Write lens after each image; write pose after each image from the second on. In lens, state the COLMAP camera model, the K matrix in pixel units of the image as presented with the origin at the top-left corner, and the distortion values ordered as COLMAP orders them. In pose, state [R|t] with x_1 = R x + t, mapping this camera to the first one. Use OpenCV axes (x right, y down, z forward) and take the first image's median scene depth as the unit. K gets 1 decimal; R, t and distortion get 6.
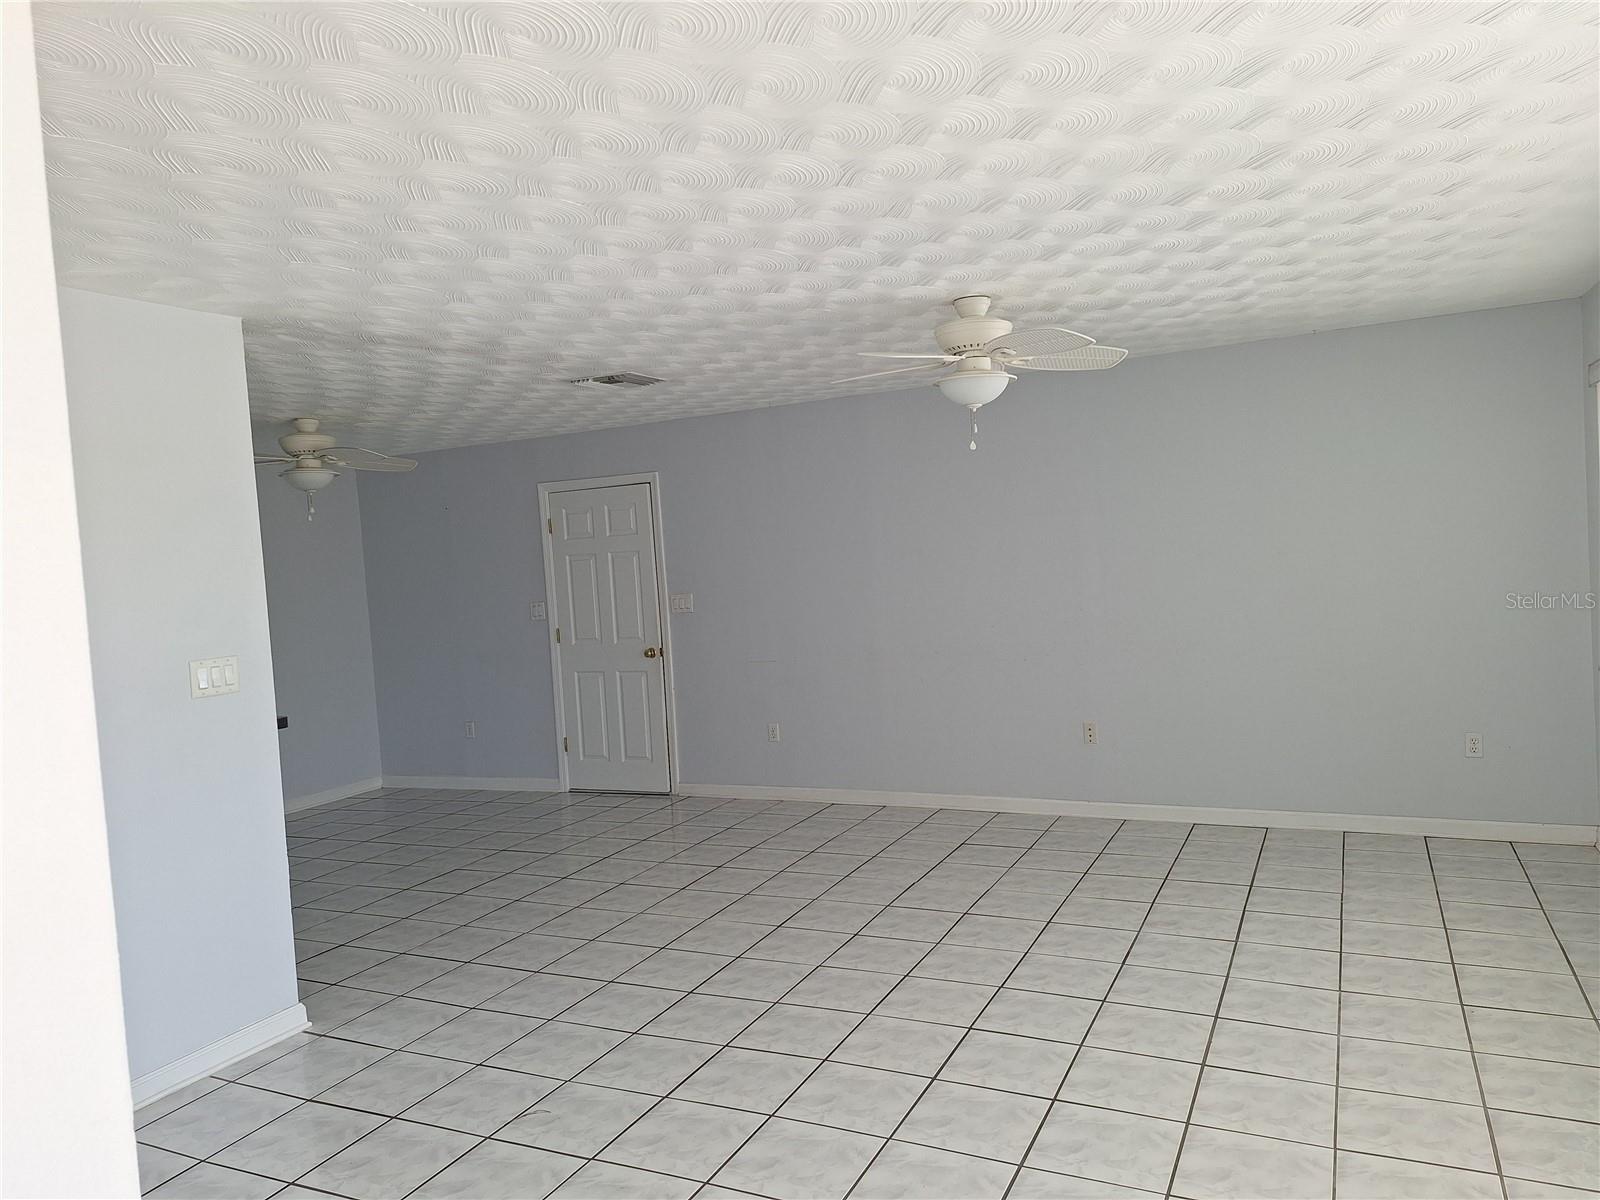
lens RADIAL K [[1082.4, 0, 806.8], [0, 1082.4, 595.0], [0, 0, 1]] dist [0.024417, -0.012433]
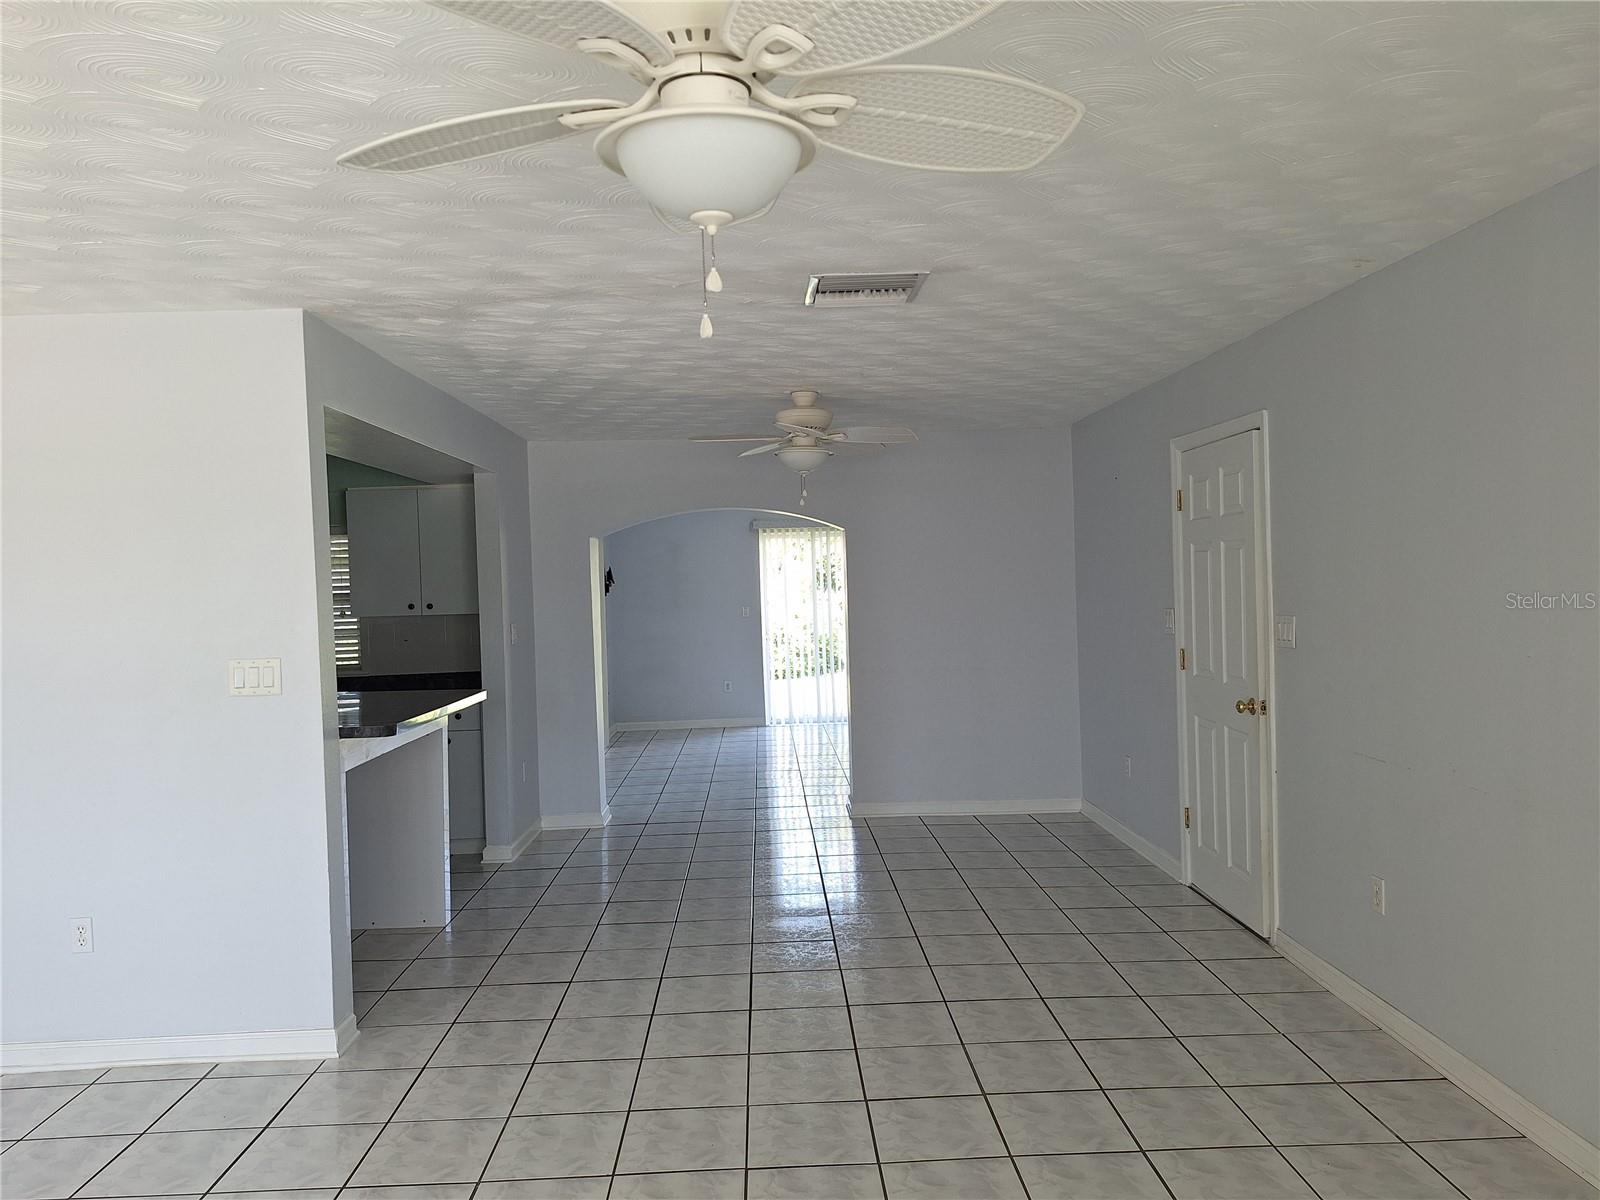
lens RADIAL K [[1082.4, 0, 800.6], [0, 1082.4, 604.7], [0, 0, 1]] dist [0.024417, -0.012433]
pose [[0.464482, 0.068979, -0.882892, 0.340312], [-0.032066, 0.997618, 0.061073, -0.041060], [0.885002, -0.000056, 0.465587, 0.581644]]
